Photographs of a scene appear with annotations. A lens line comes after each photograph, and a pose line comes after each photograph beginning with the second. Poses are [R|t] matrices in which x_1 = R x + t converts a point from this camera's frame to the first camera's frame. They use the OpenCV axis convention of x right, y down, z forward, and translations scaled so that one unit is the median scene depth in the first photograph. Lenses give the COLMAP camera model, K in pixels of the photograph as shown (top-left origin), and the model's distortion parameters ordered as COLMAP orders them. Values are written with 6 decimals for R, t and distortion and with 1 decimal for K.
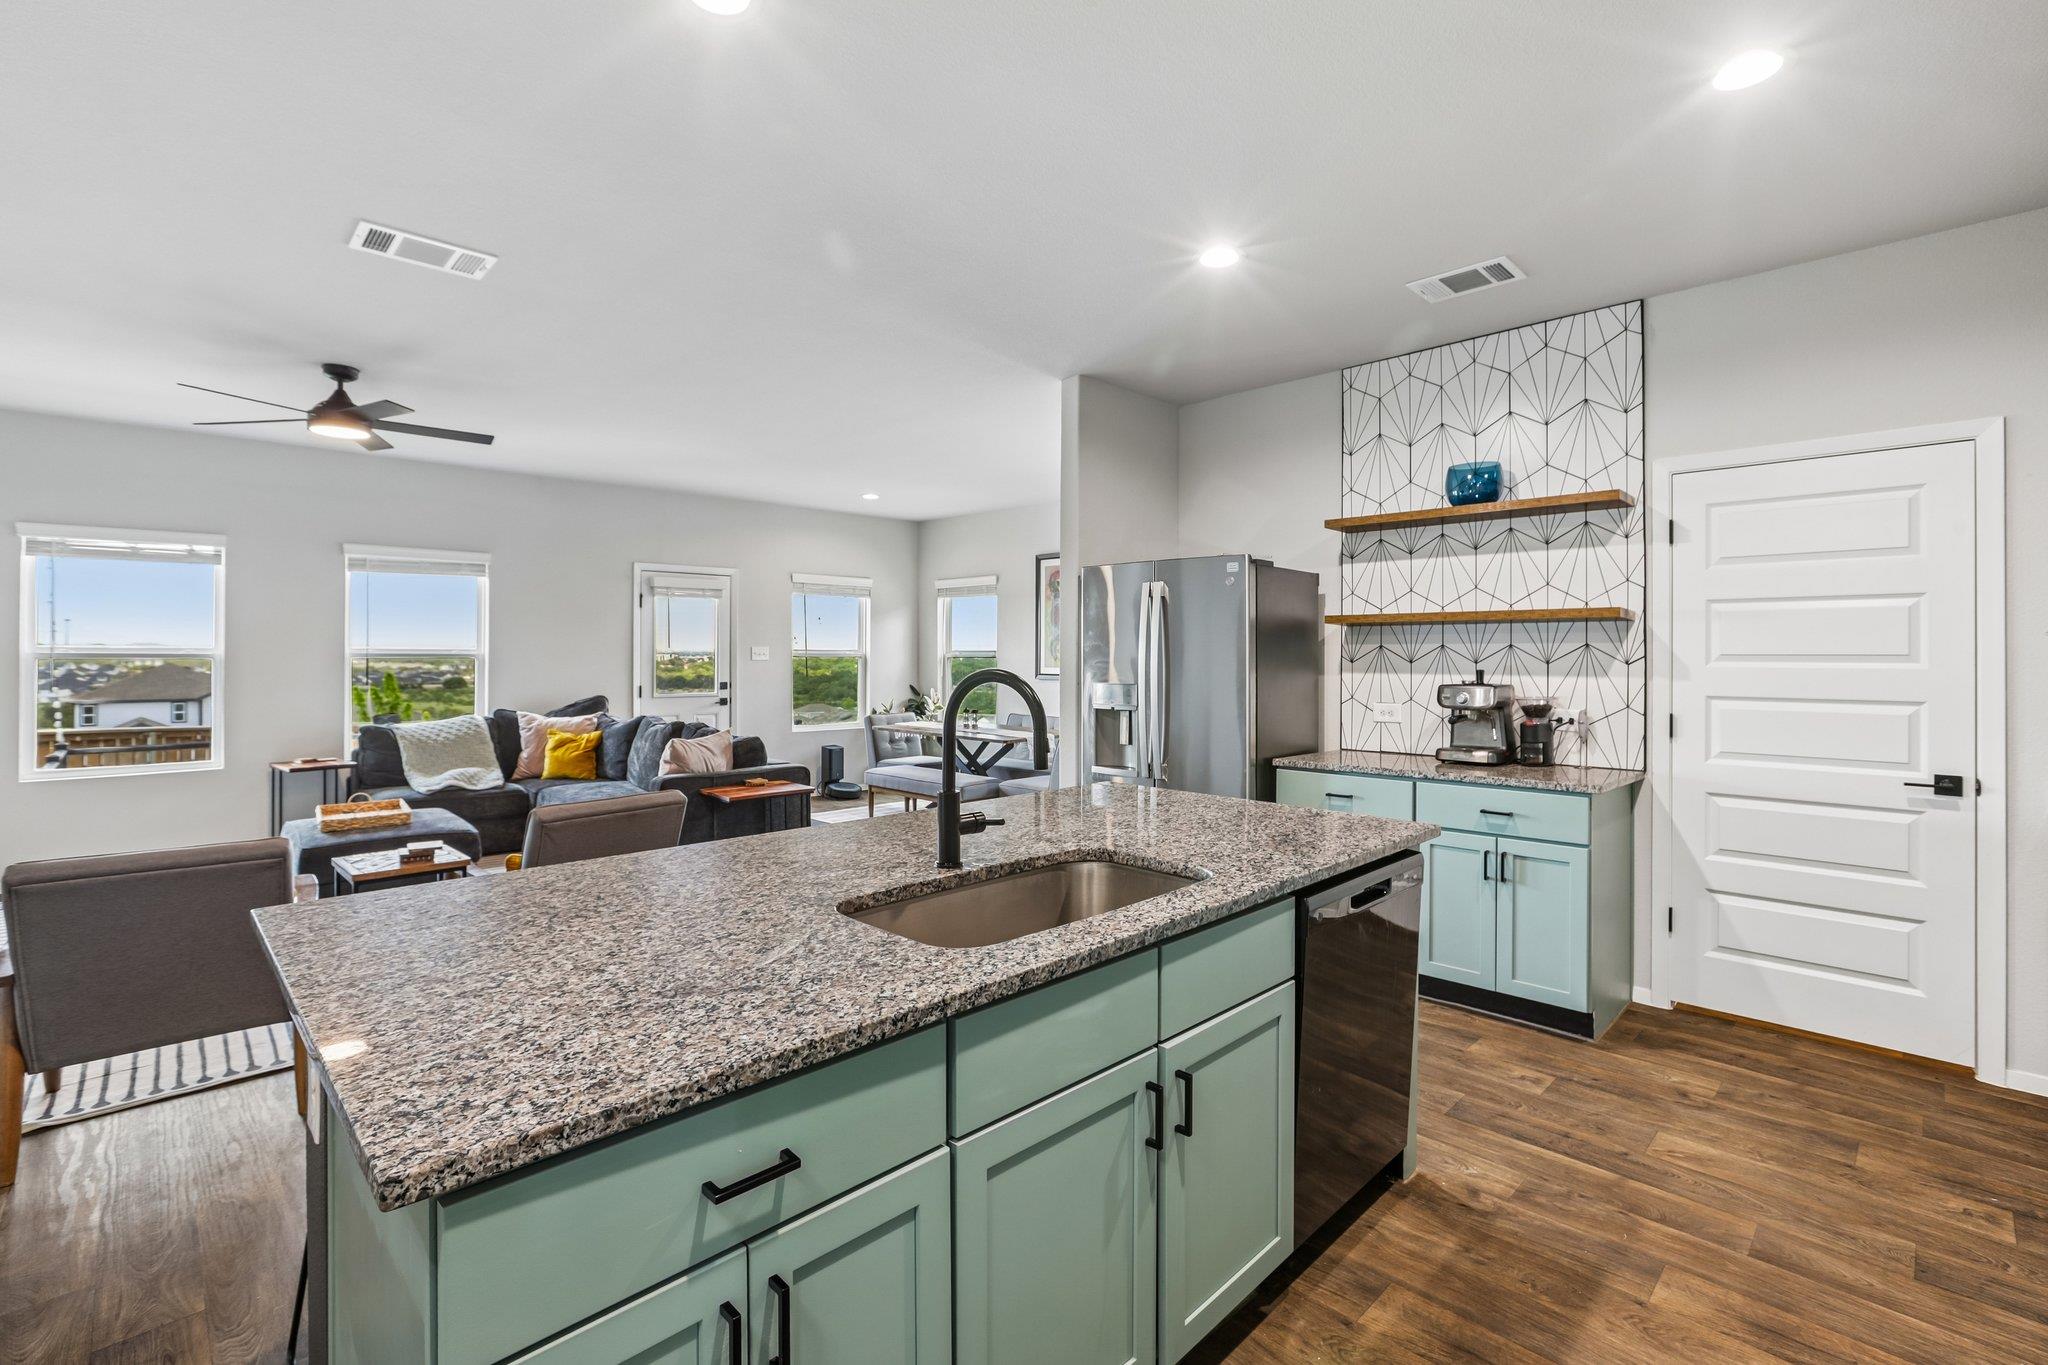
lens RADIAL K [[926.4, 0, 1026.2], [0, 926.4, 646.7], [0, 0, 1]] dist [-0.033973, 0.013236]
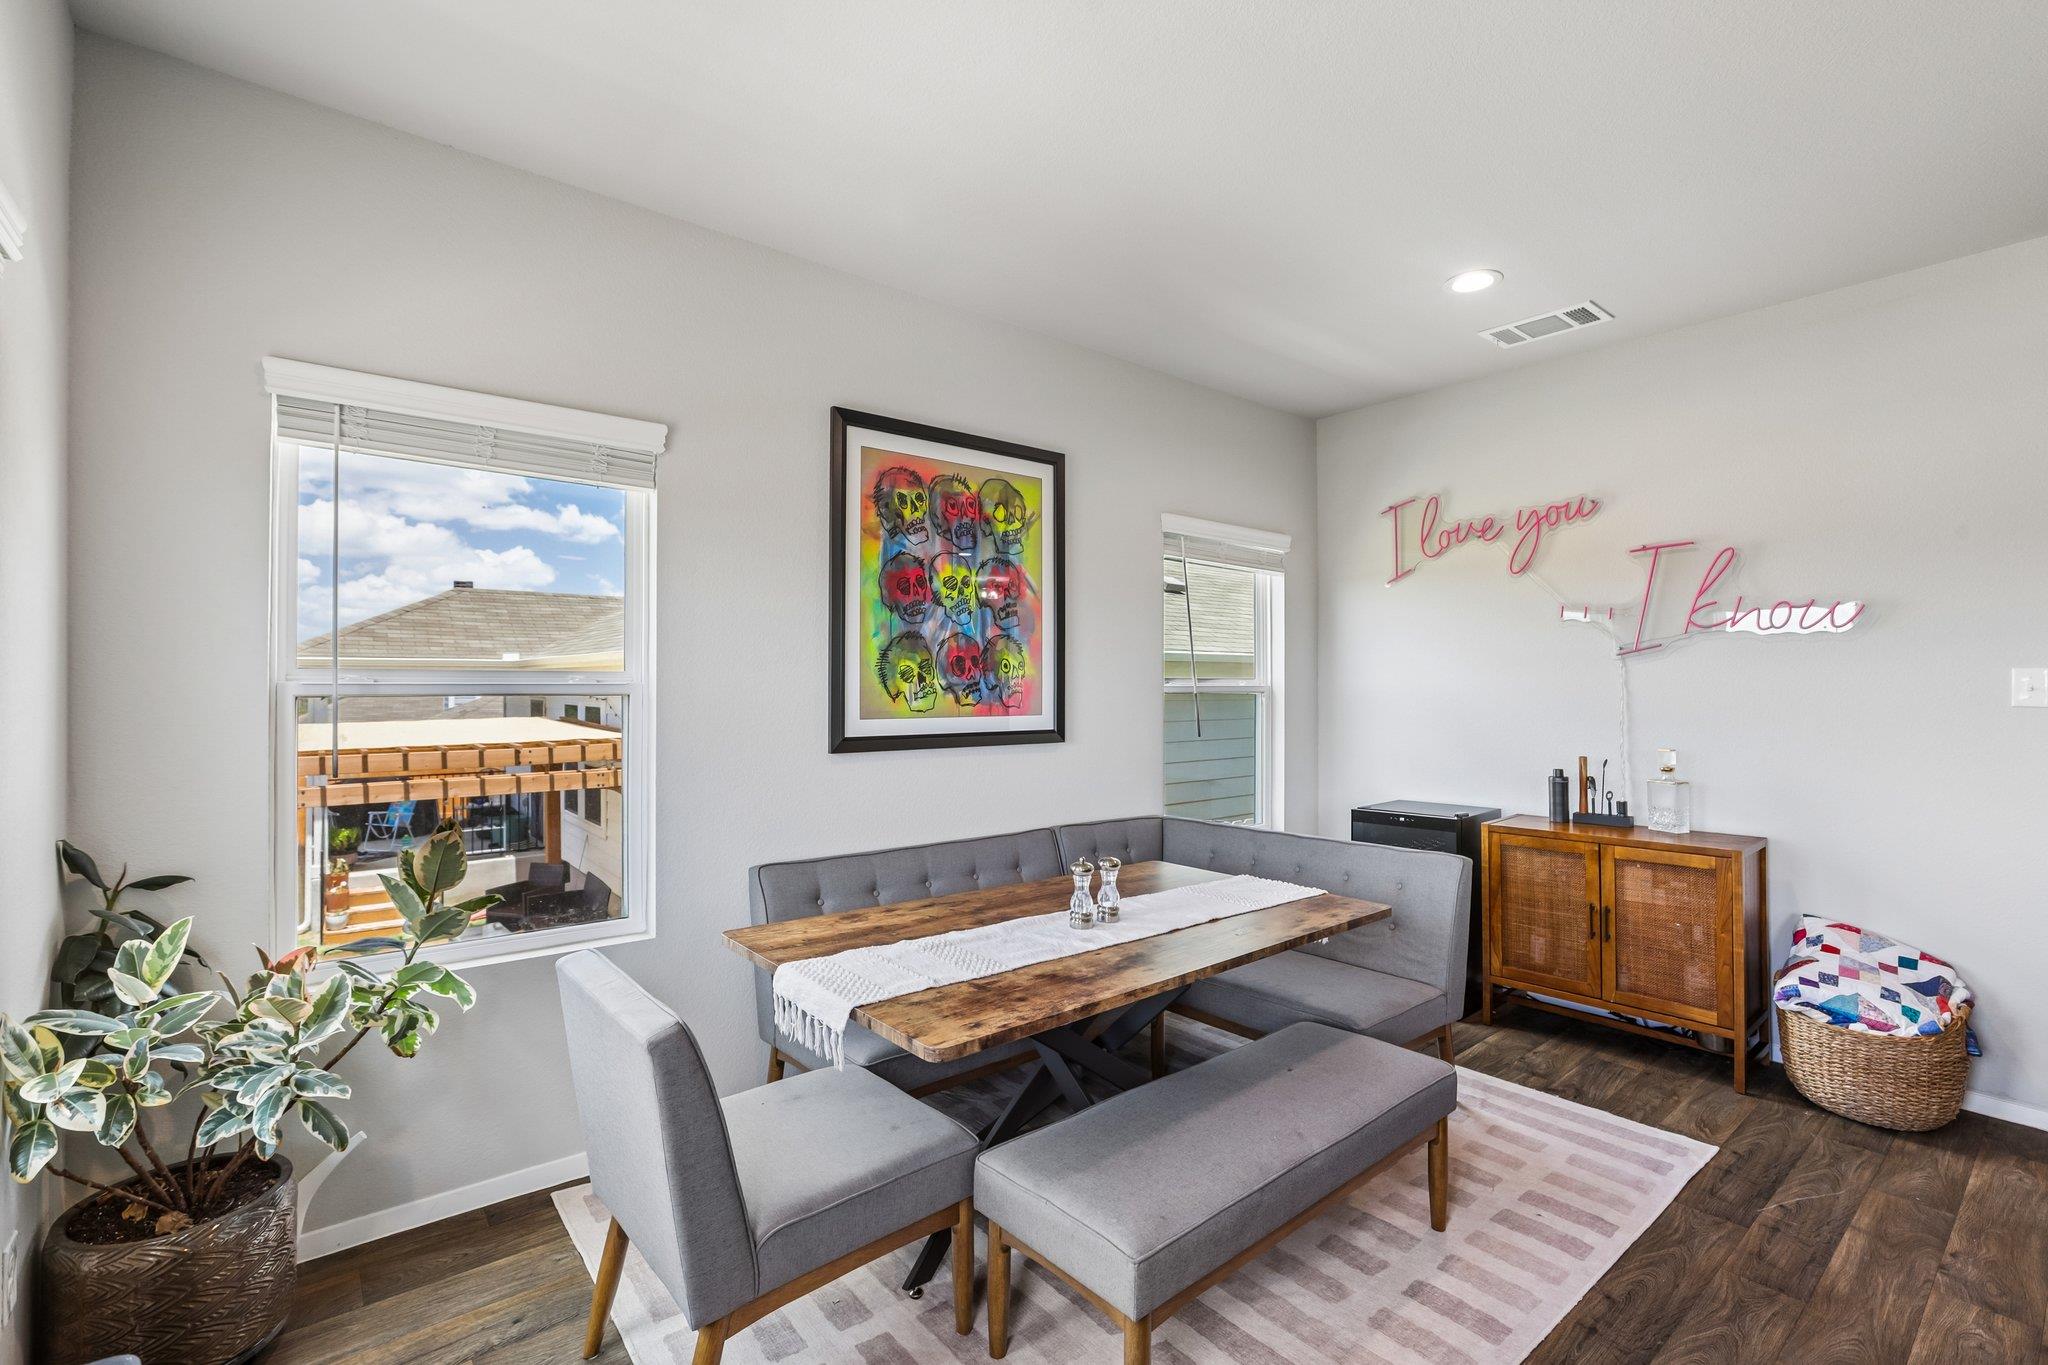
lens RADIAL K [[926.4, 0, 1013.5], [0, 926.4, 680.7], [0, 0, 1]] dist [-0.033973, 0.013236]
pose [[0.107935, 0.001541, 0.994157, -0.774770], [-0.007872, 0.999969, -0.000696, 0.014493], [-0.994127, -0.007751, 0.107944, 2.047728]]
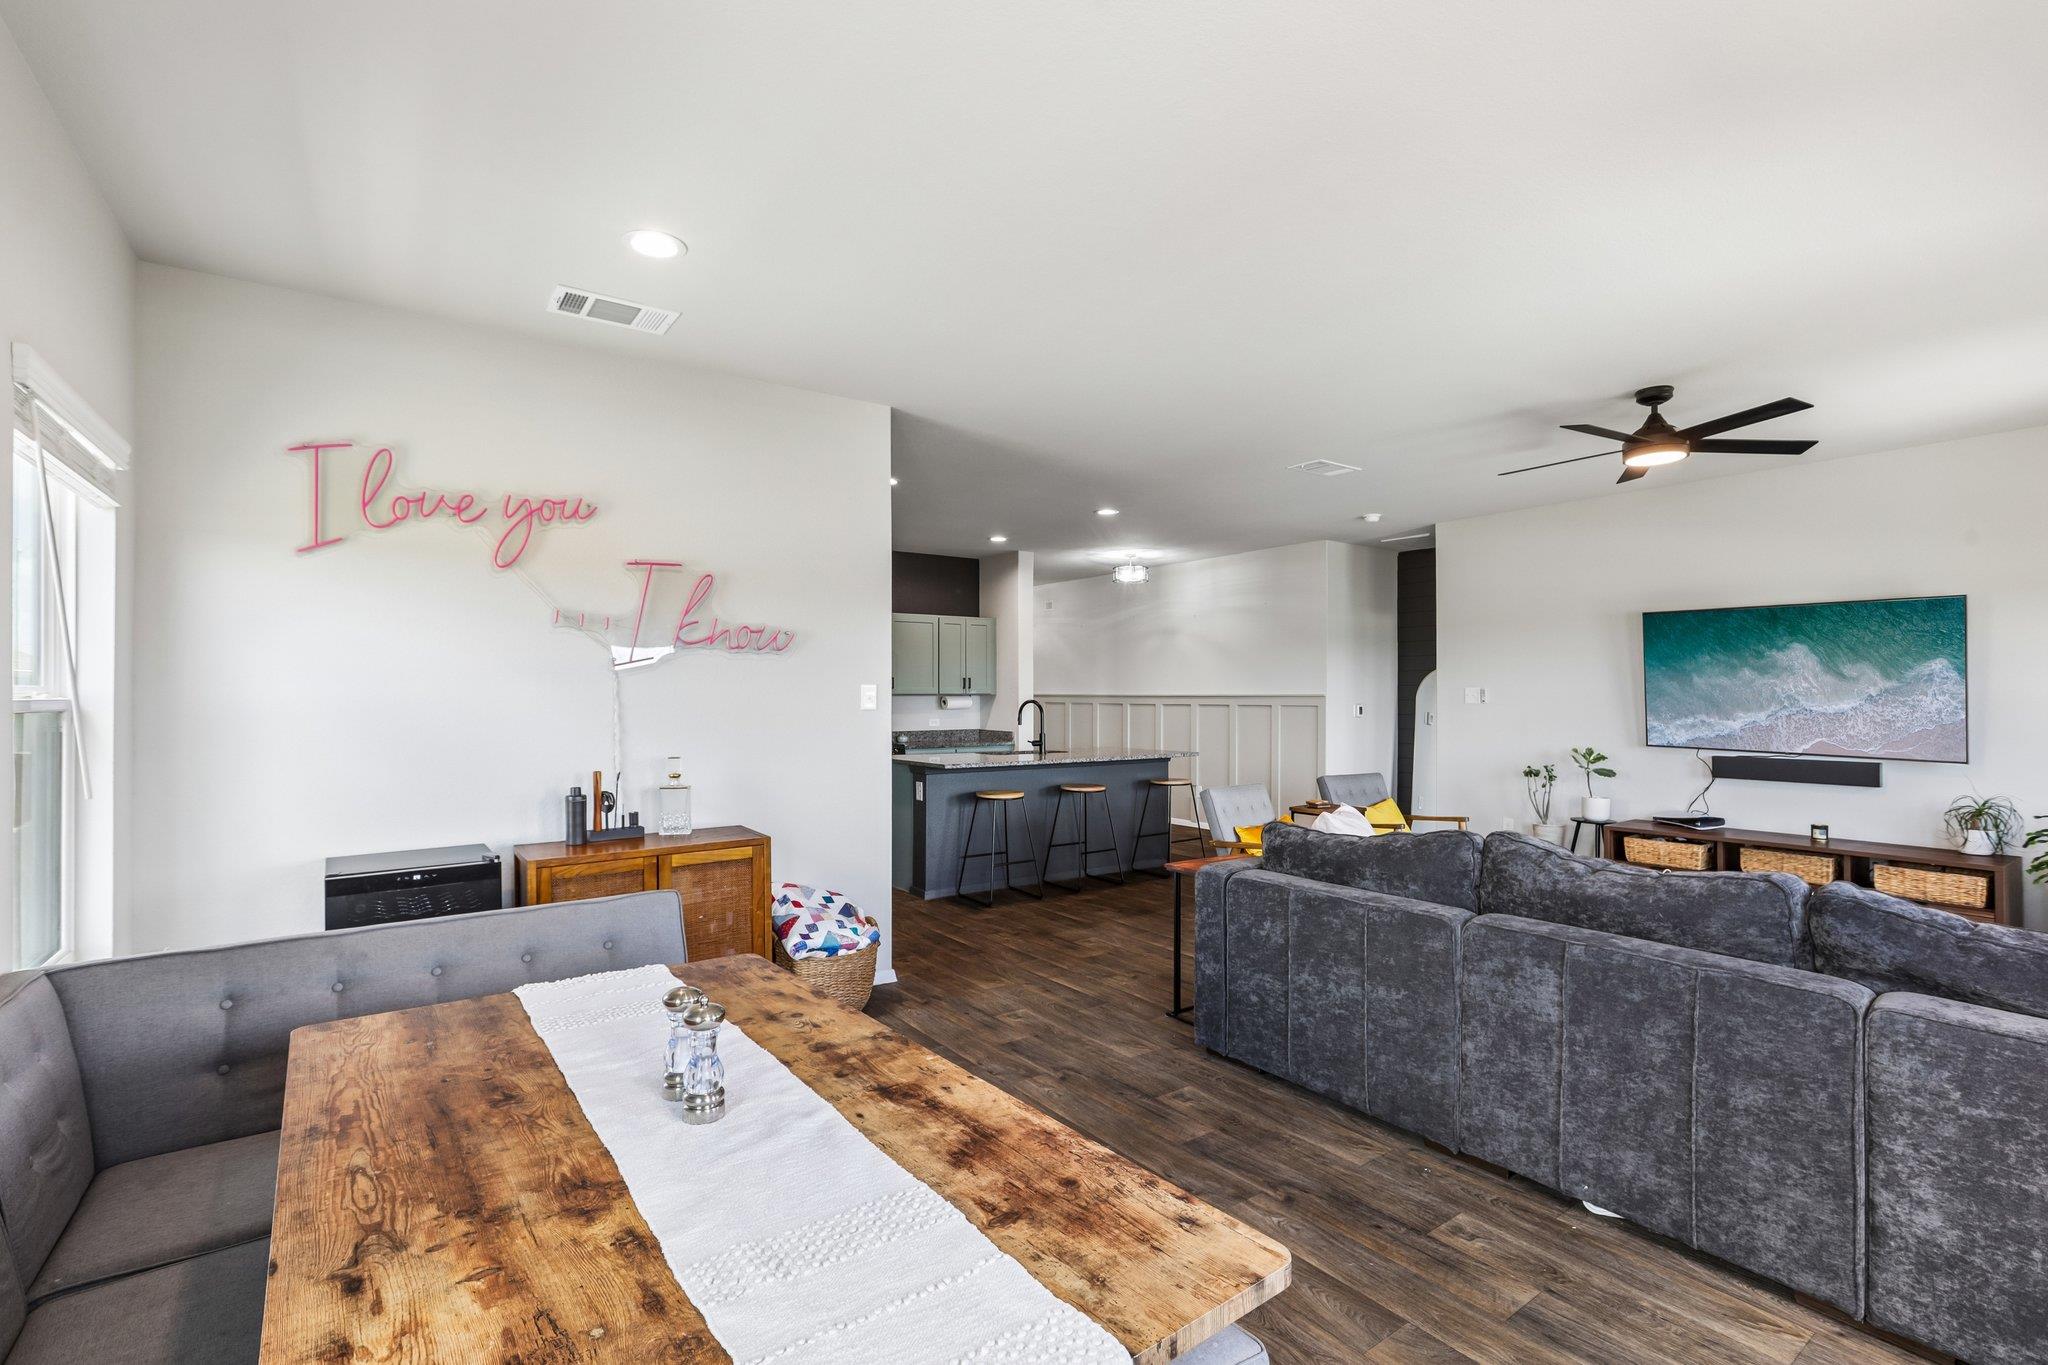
lens RADIAL K [[926.4, 0, 1047.8], [0, 926.4, 691.3], [0, 0, 1]] dist [-0.033973, 0.013236]
pose [[-0.990133, 0.000313, 0.140133, -0.313777], [-0.001361, 0.999929, -0.011847, 0.018460], [-0.140126, -0.011921, -0.990062, 2.418587]]
